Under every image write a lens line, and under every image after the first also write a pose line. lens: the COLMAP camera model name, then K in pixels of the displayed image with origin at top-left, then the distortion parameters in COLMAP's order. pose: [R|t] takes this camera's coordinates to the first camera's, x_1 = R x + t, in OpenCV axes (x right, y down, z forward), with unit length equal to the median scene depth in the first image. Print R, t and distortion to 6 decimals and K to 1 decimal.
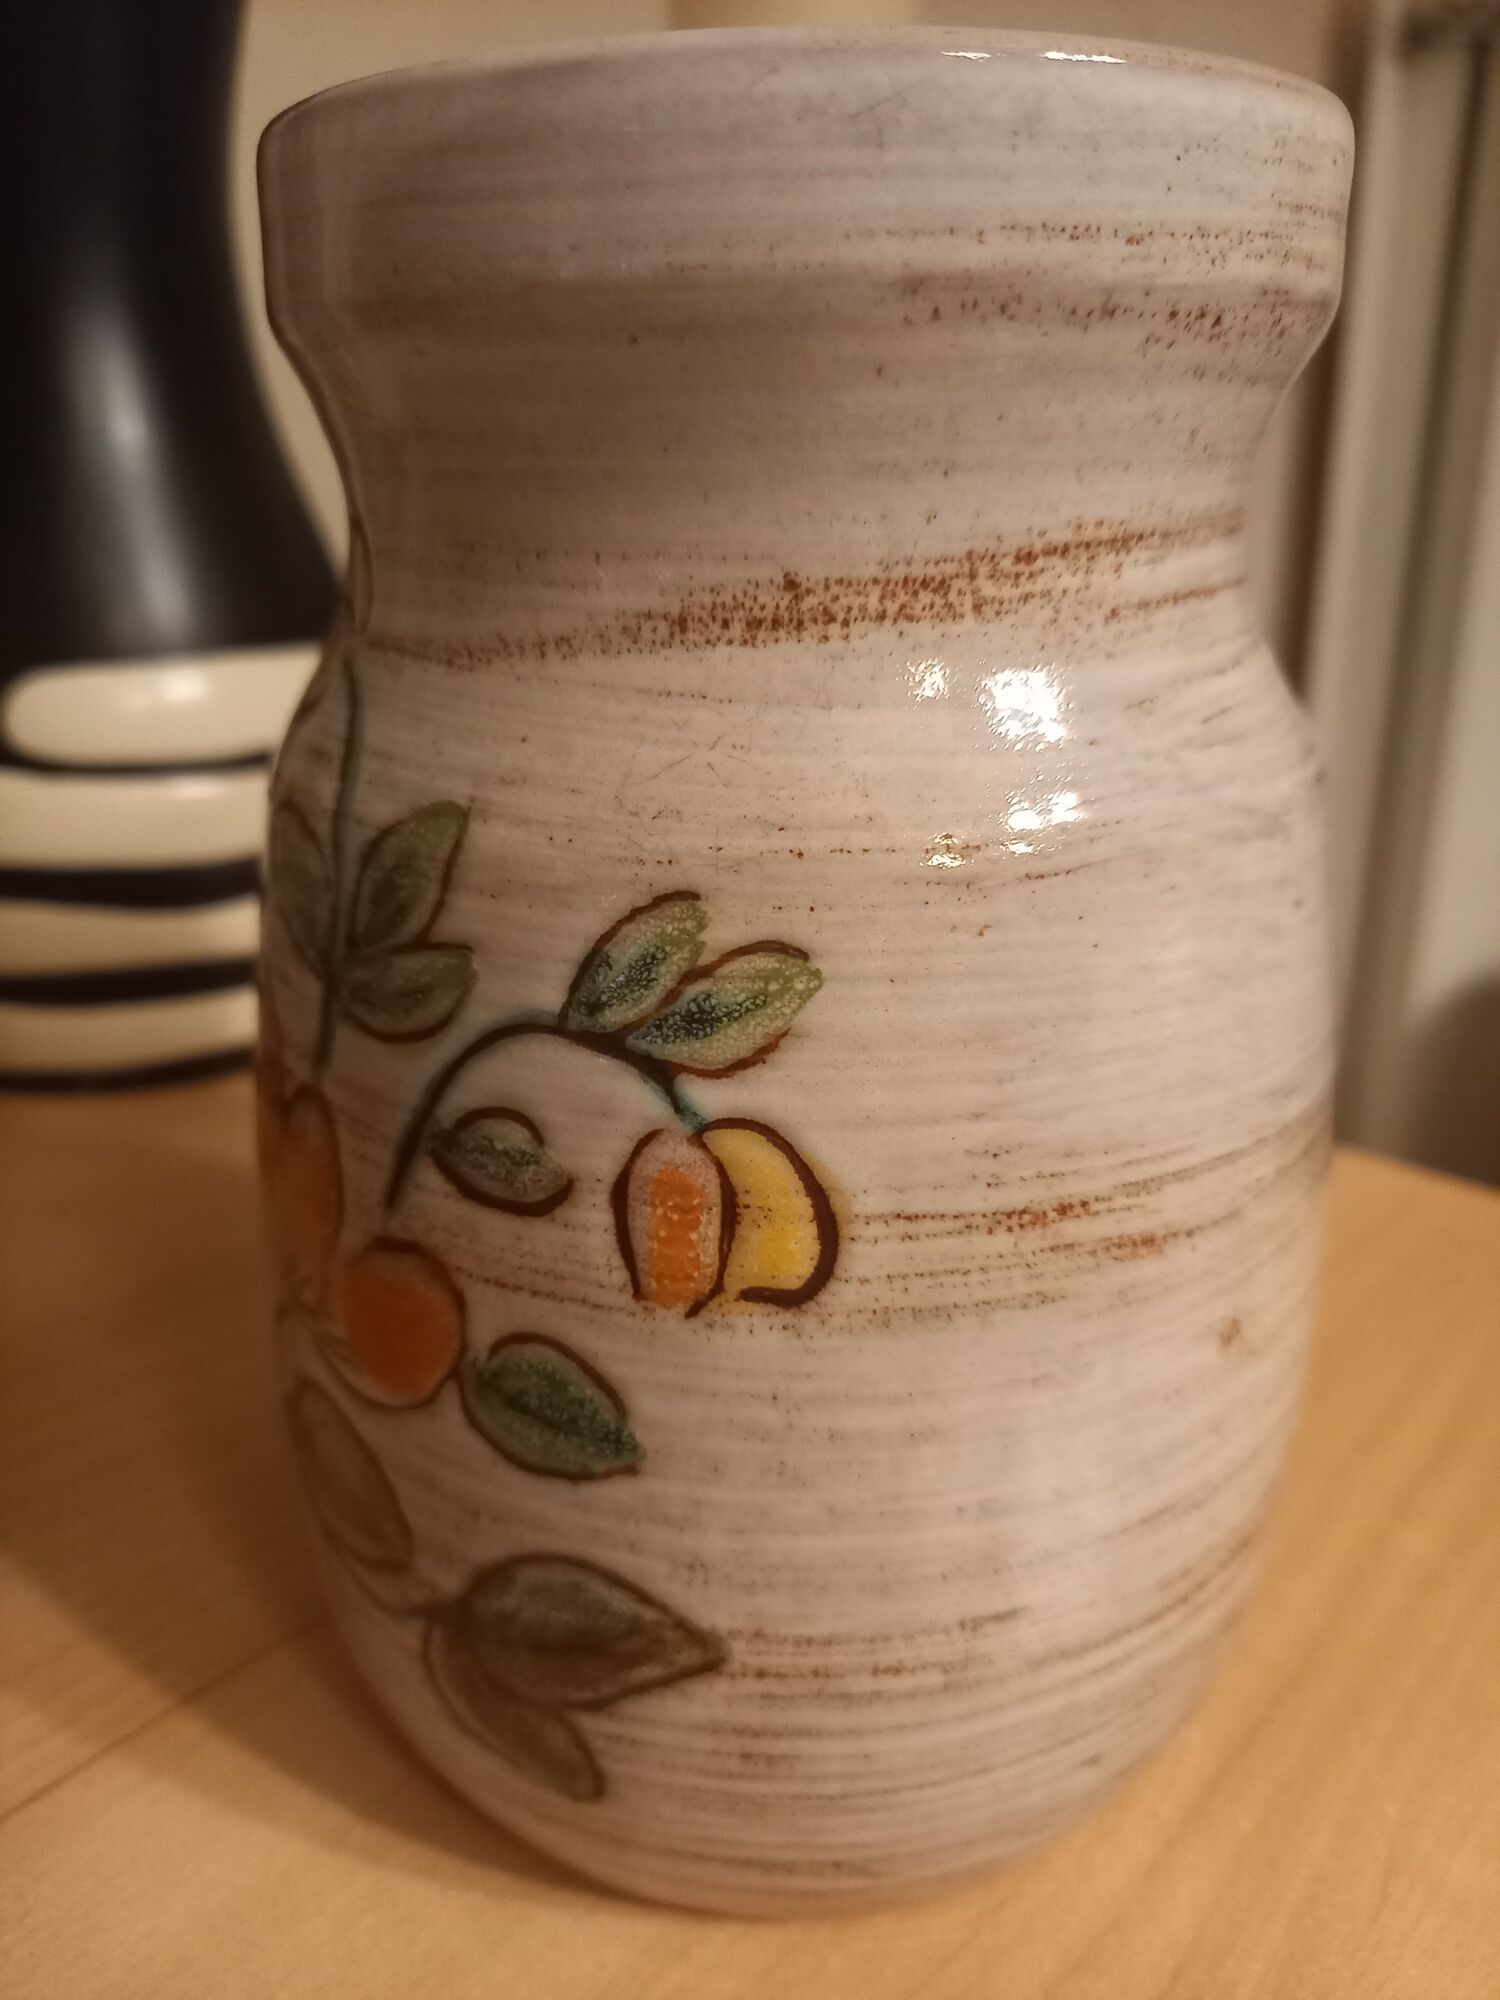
lens RADIAL K [[1479.5, 0, 750.0], [0, 1479.5, 1000.0], [0, 0, 1]] dist [0.003526, 0.002594]
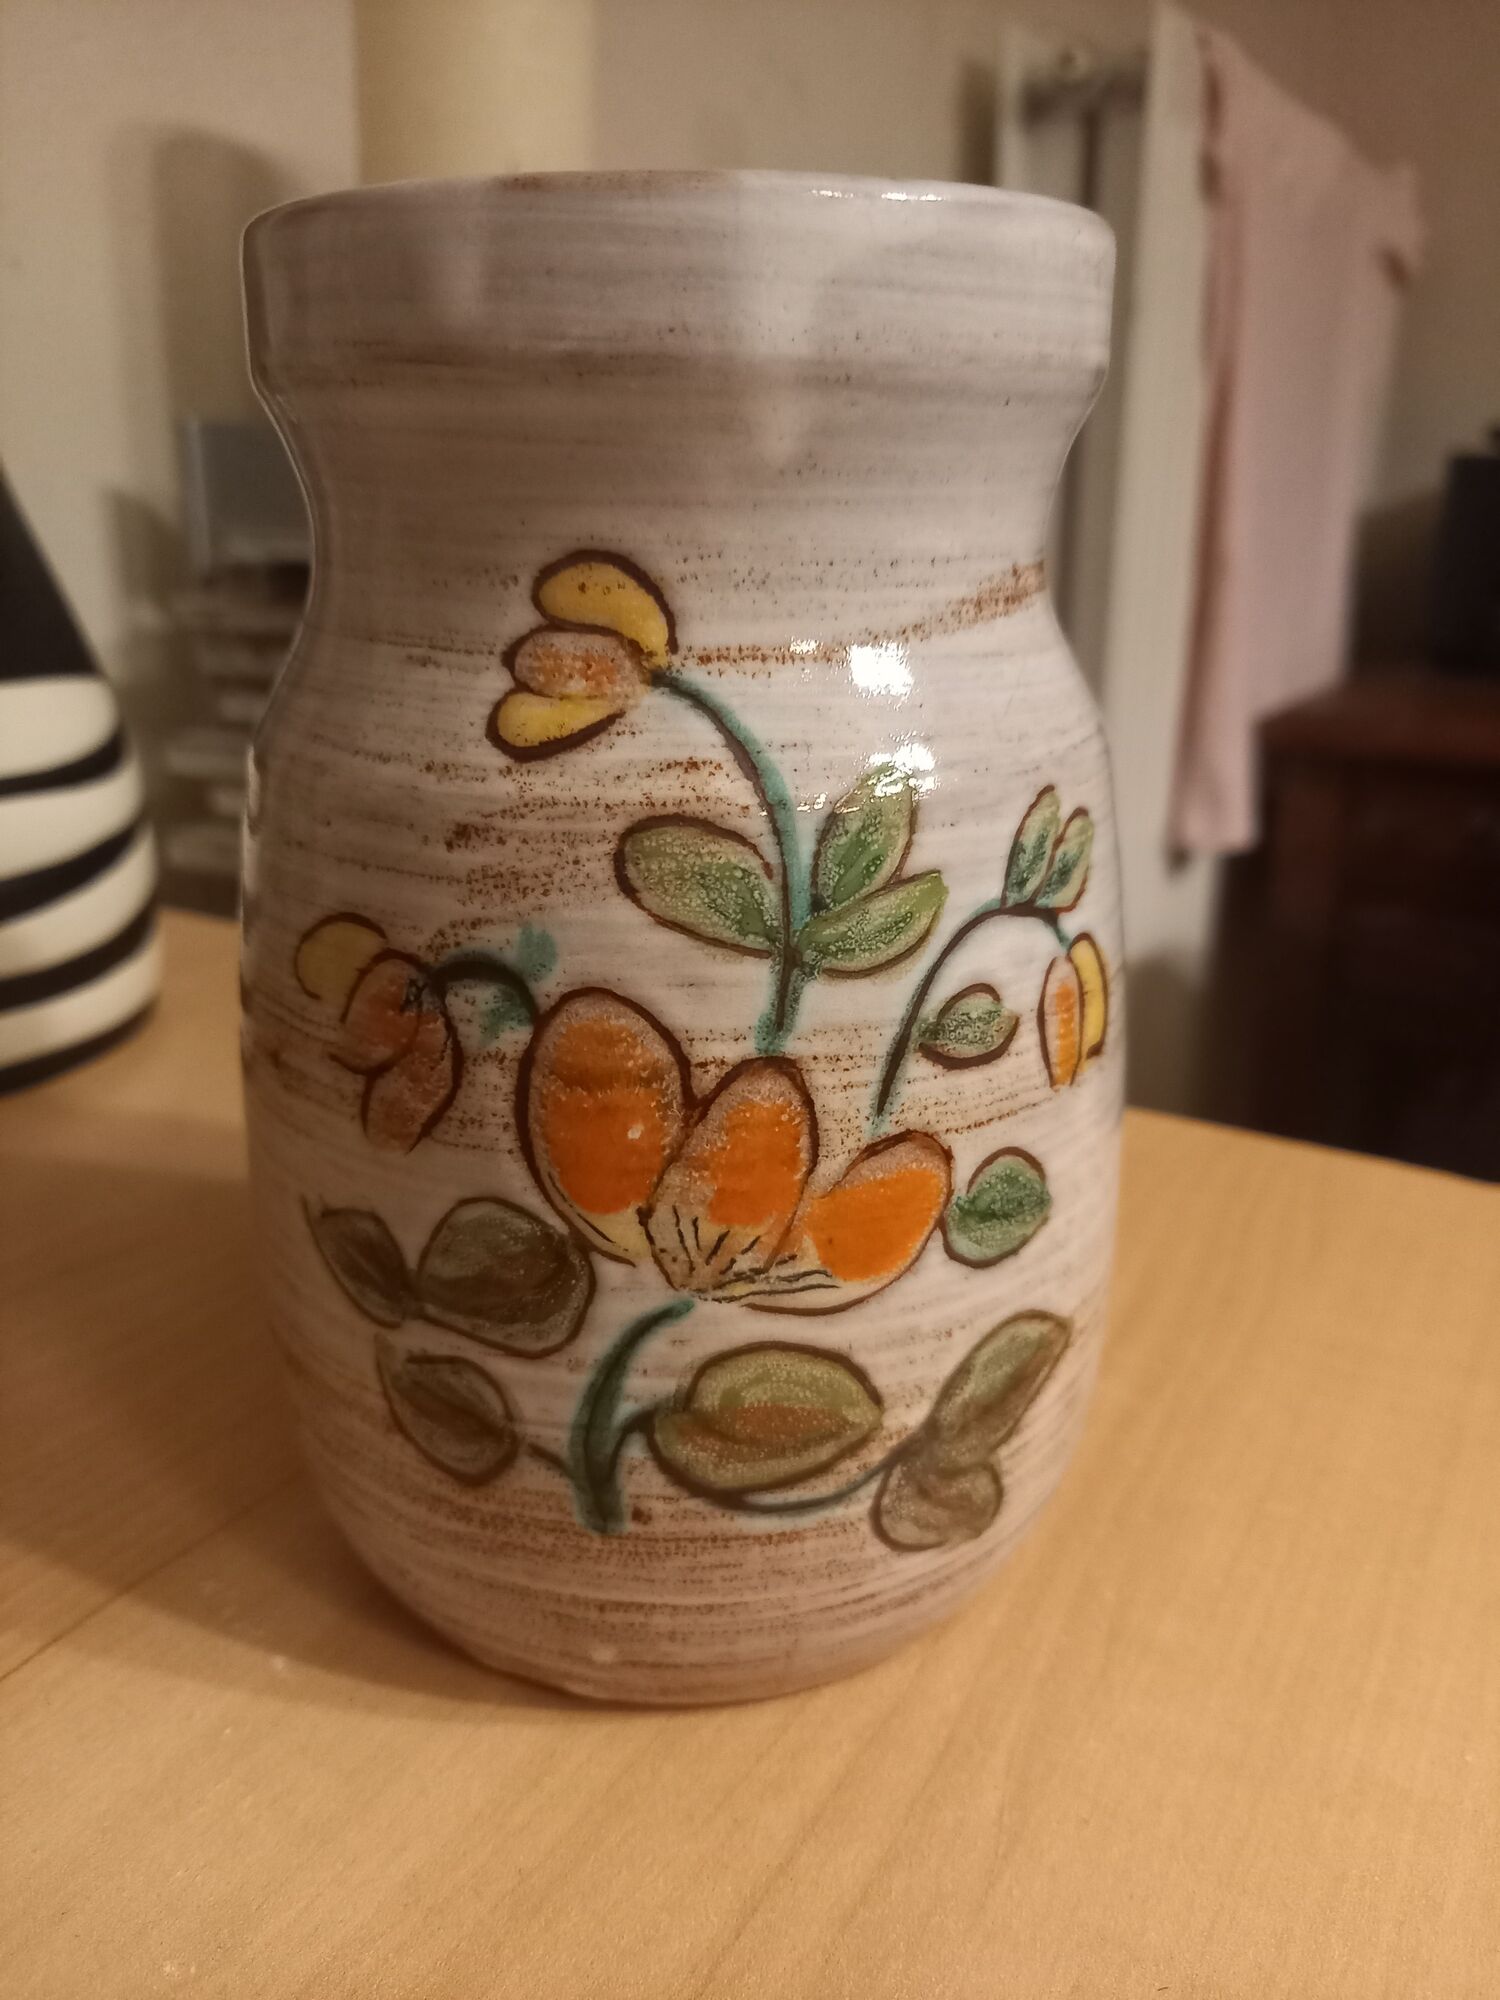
lens RADIAL K [[1465.8, 0, 750.0], [0, 1465.8, 1000.0], [0, 0, 1]] dist [0.032991, -0.001284]
pose [[0.533028, -0.293418, 0.793591, -1.288243], [0.307526, 0.940981, 0.141358, -0.156226], [-0.788231, 0.168702, 0.591803, 0.387905]]
